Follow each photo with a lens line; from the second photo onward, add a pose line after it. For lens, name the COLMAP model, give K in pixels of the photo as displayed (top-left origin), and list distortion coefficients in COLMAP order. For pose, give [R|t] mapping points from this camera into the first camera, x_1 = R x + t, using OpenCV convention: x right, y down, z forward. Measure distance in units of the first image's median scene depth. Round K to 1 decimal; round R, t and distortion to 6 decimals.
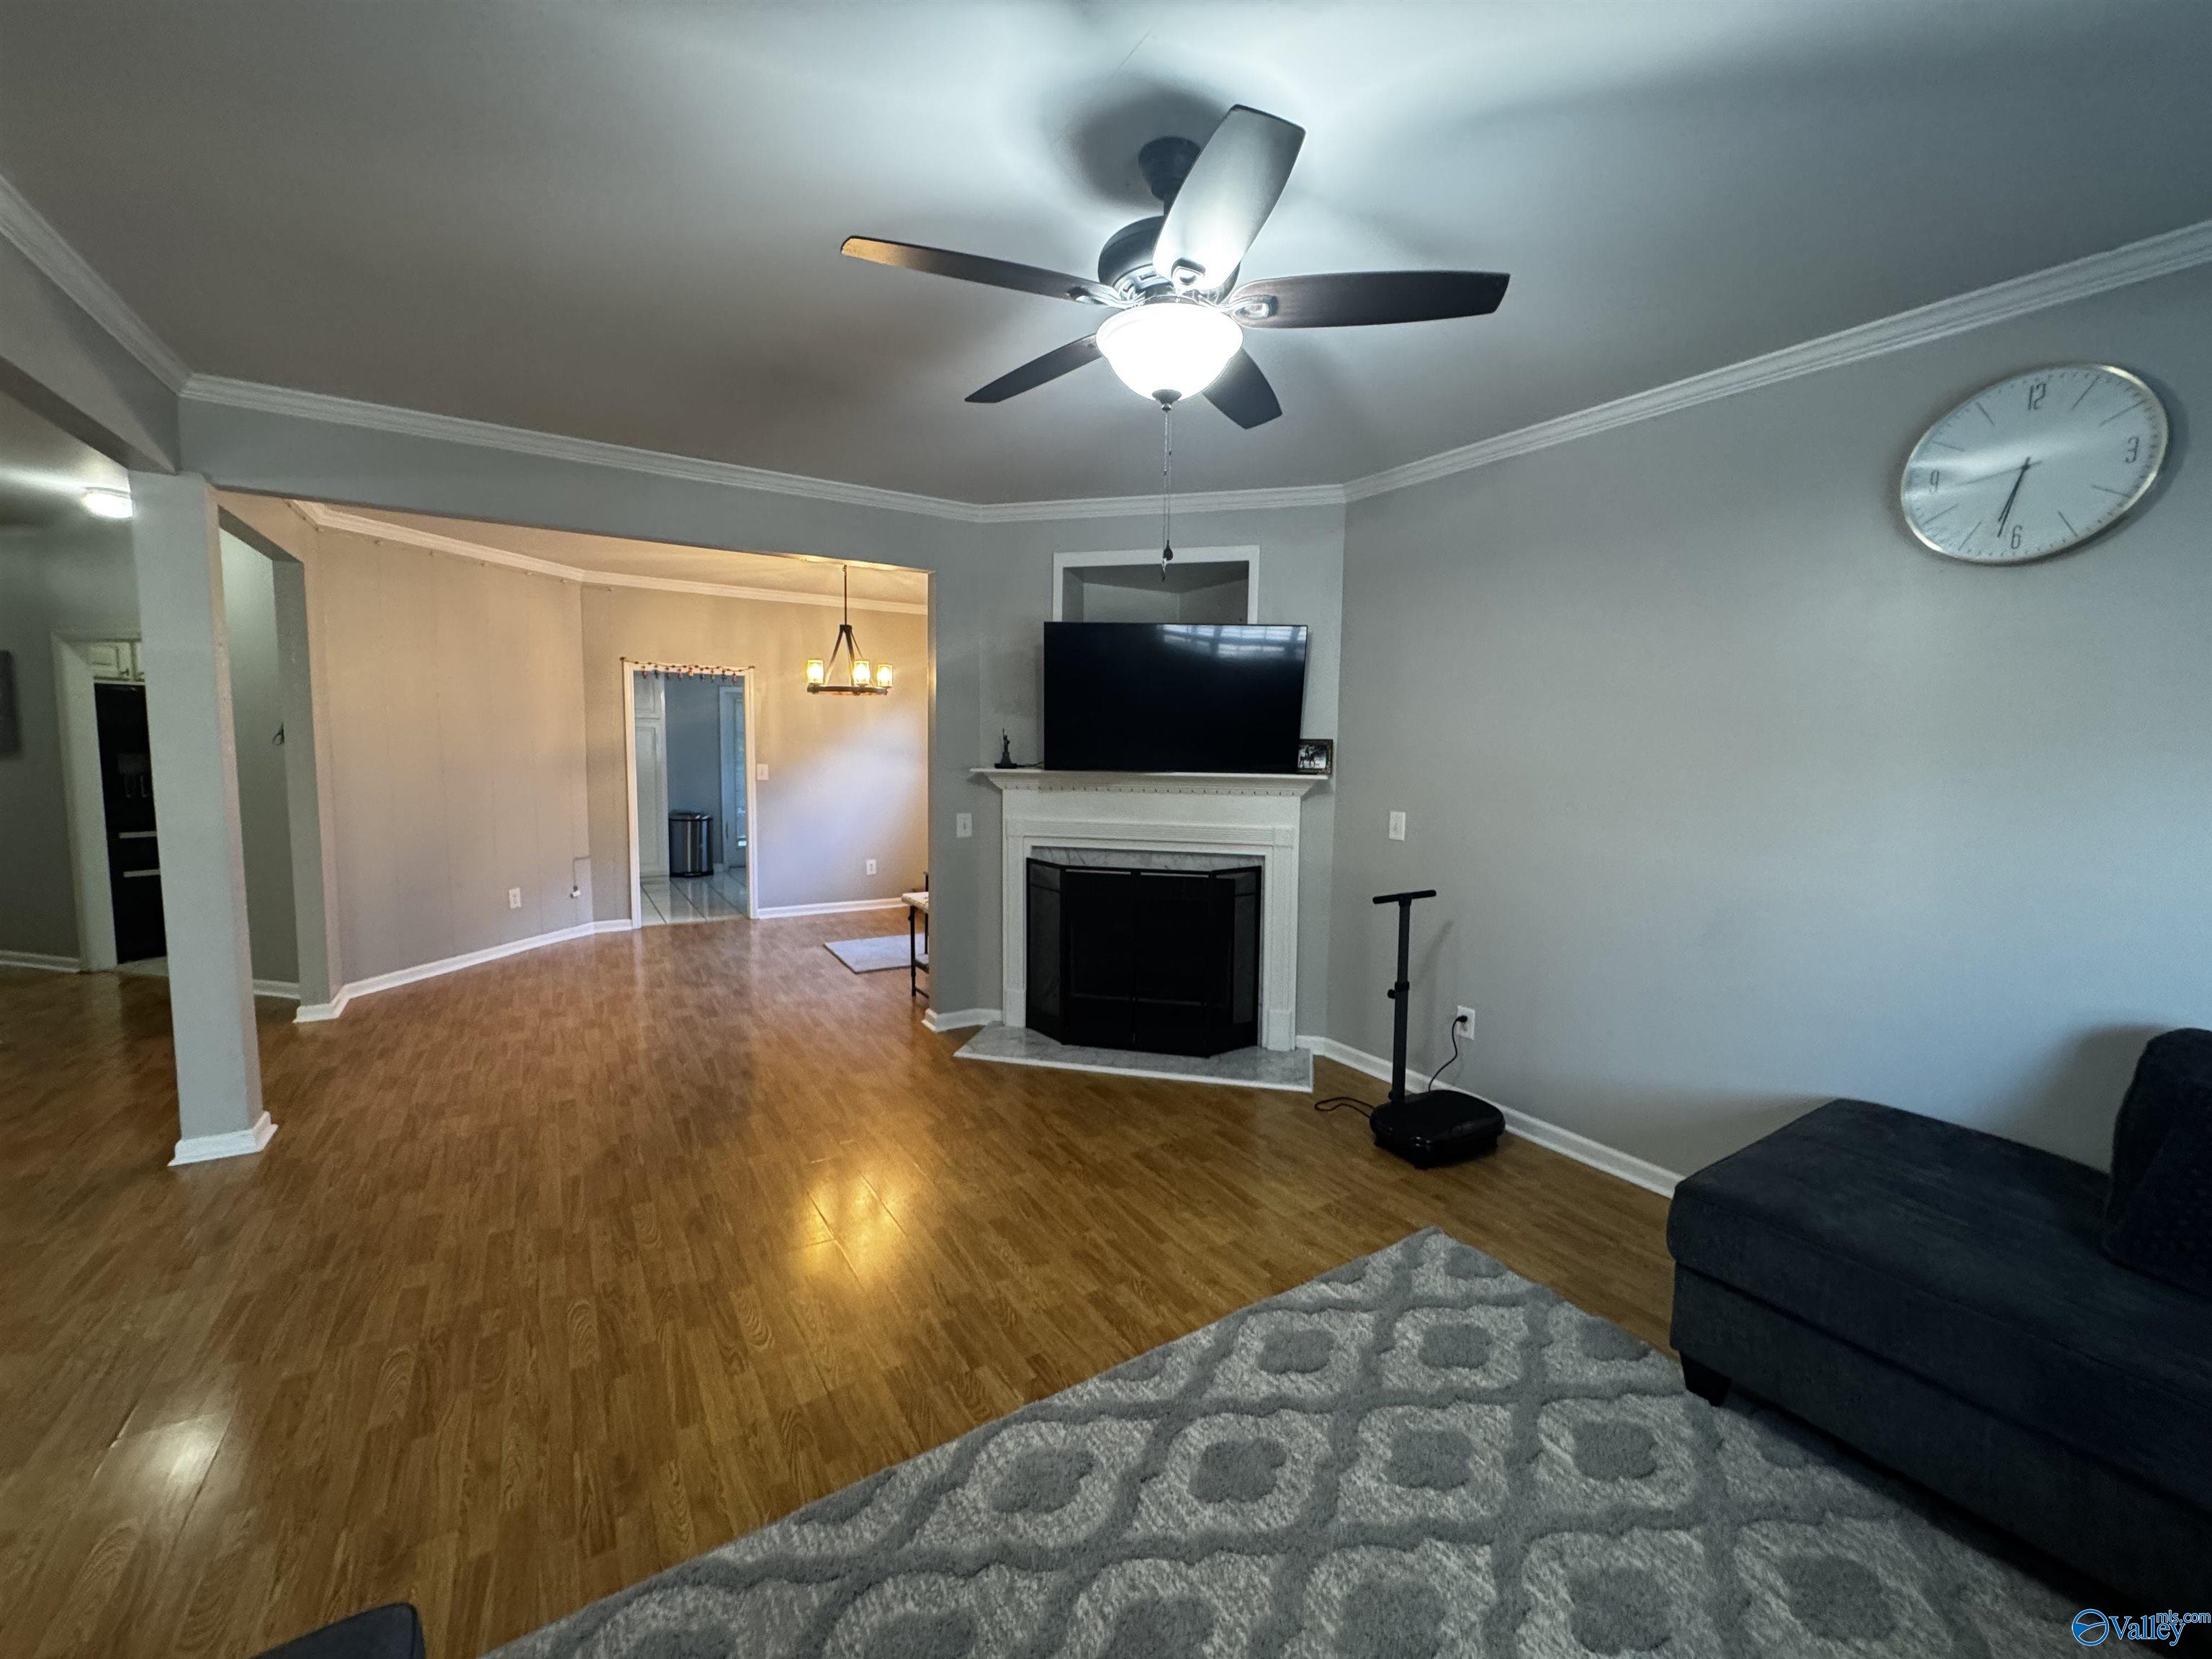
lens RADIAL K [[875.2, 0, 1113.0], [0, 875.2, 817.5], [0, 0, 1]] dist [-0.000333, -0.000191]
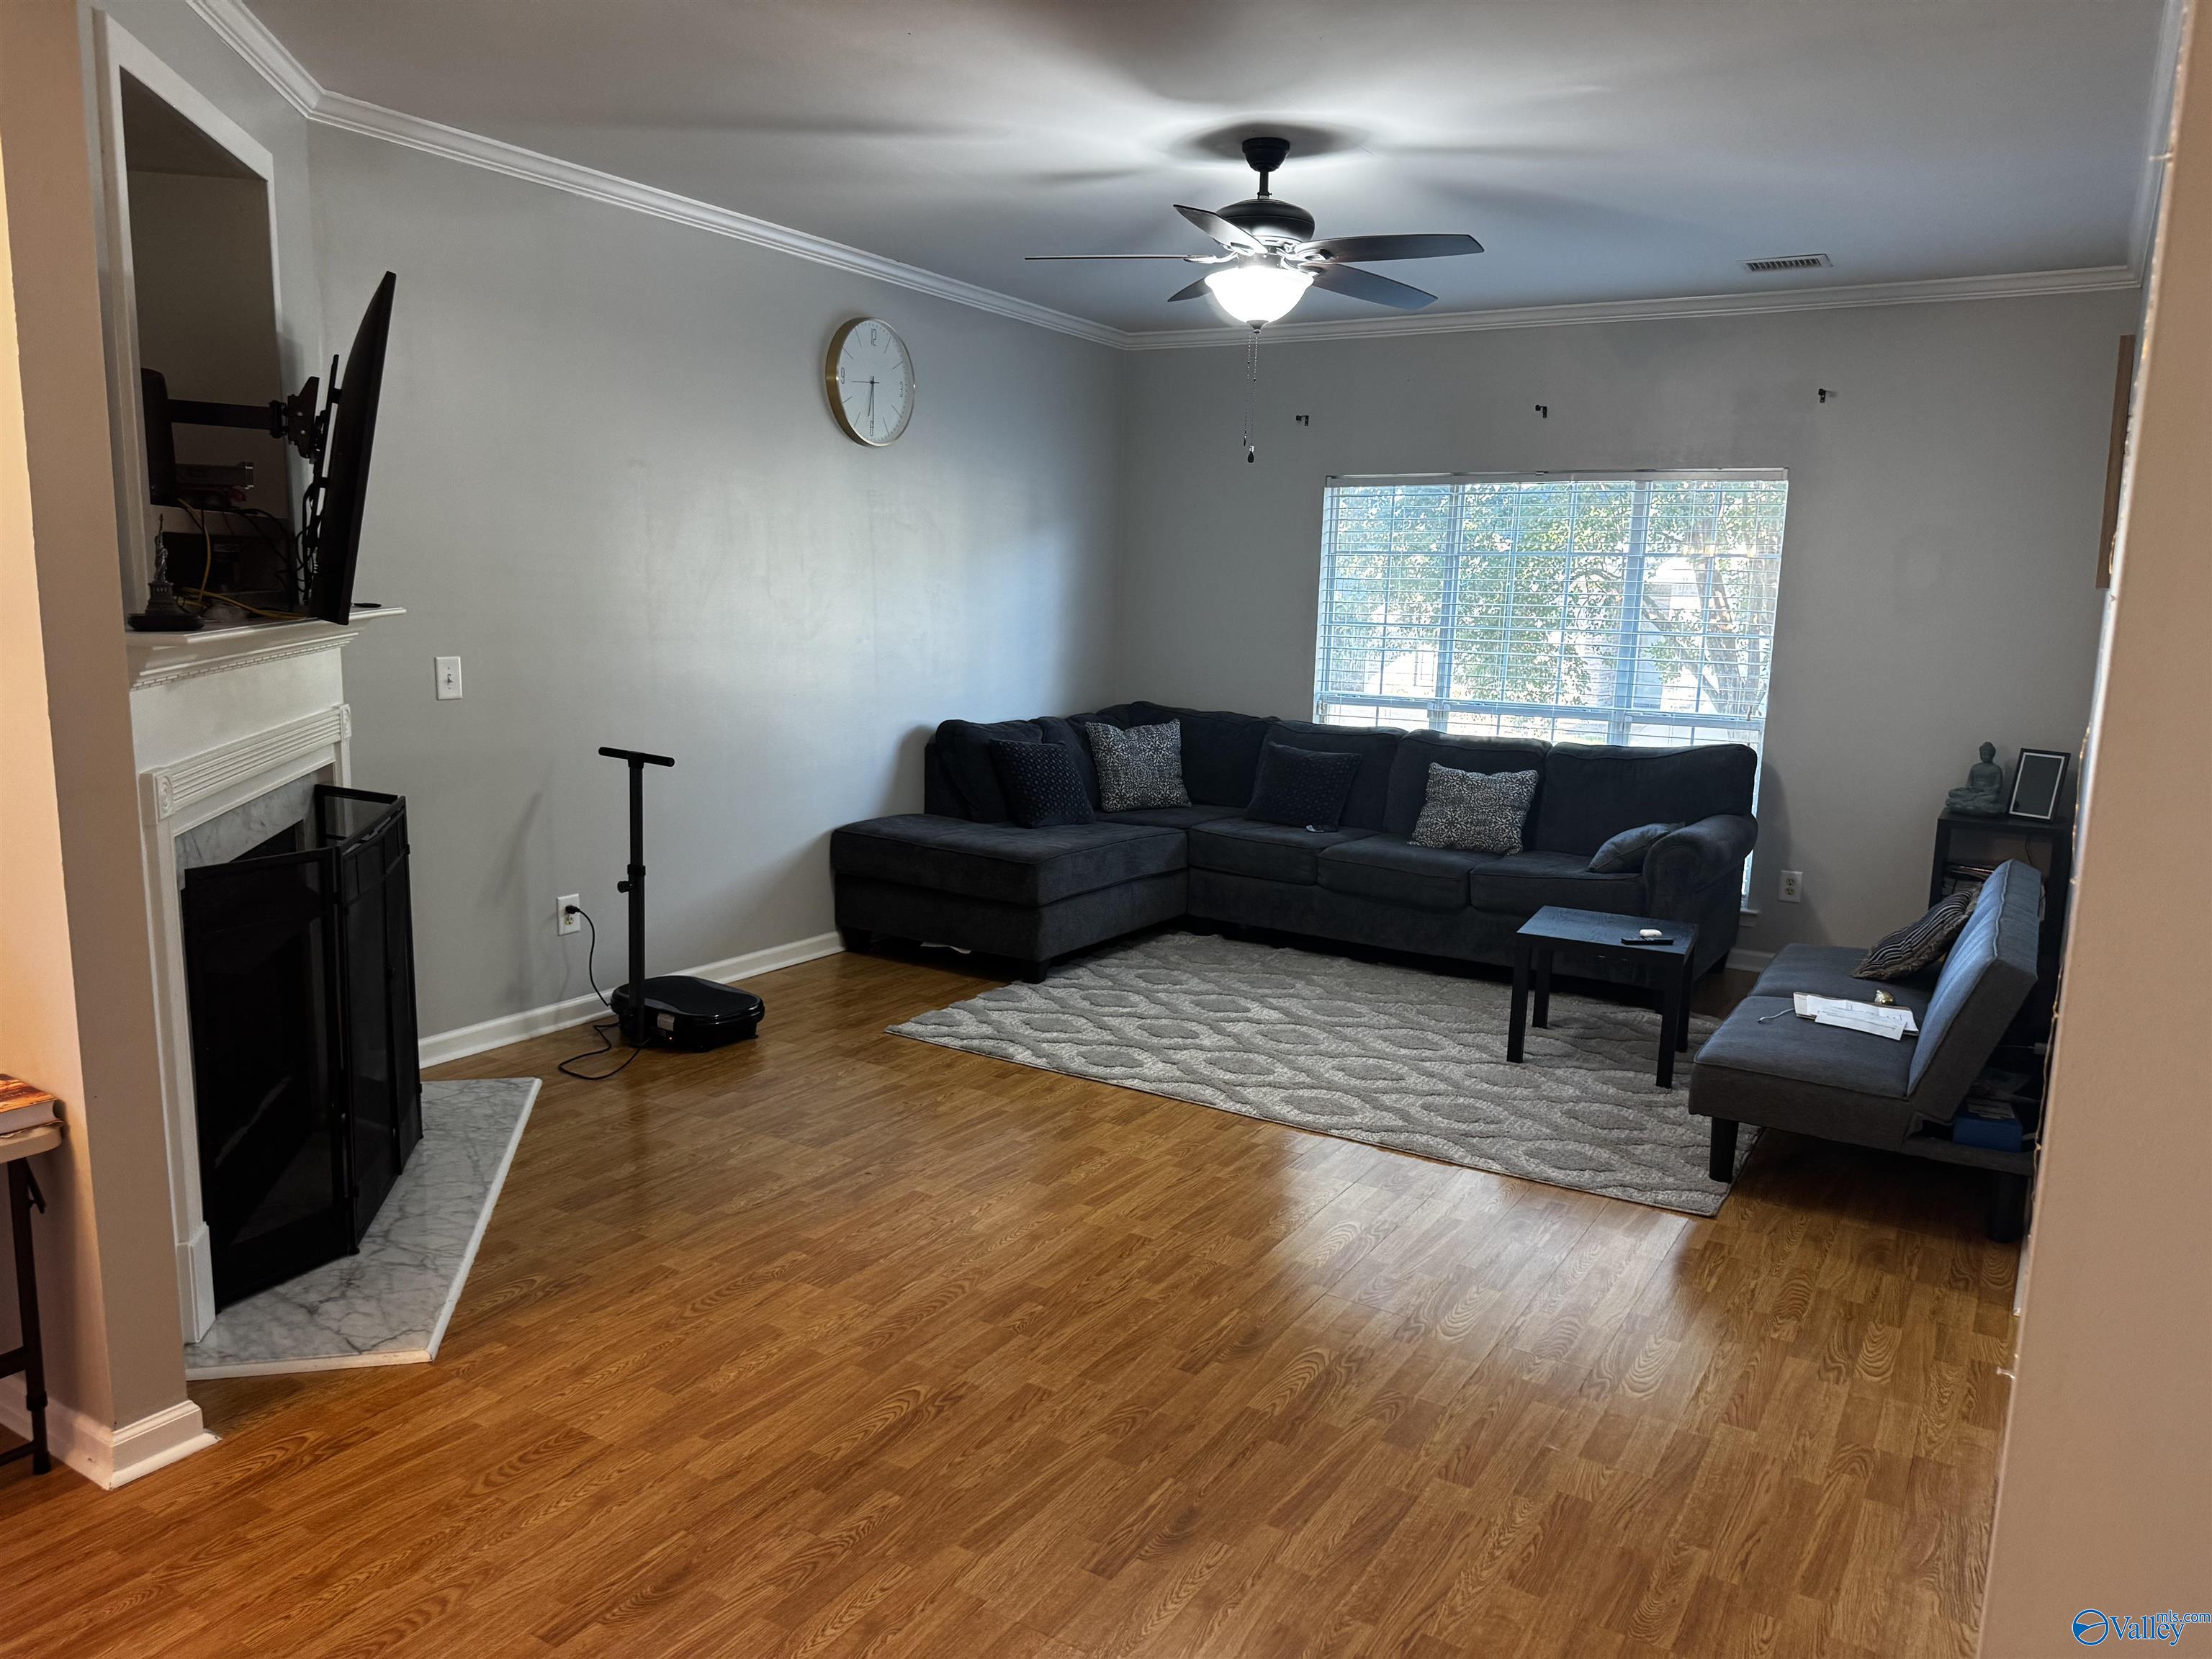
lens RADIAL K [[1519.2, 0, 1114.1], [0, 1519.2, 829.4], [0, 0, 1]] dist [-0.044000, -0.000130]
pose [[-0.434971, -0.167619, 0.884706, -1.429810], [0.042603, 0.977590, 0.206163, -0.141351], [-0.899436, 0.127366, -0.418082, 1.597299]]
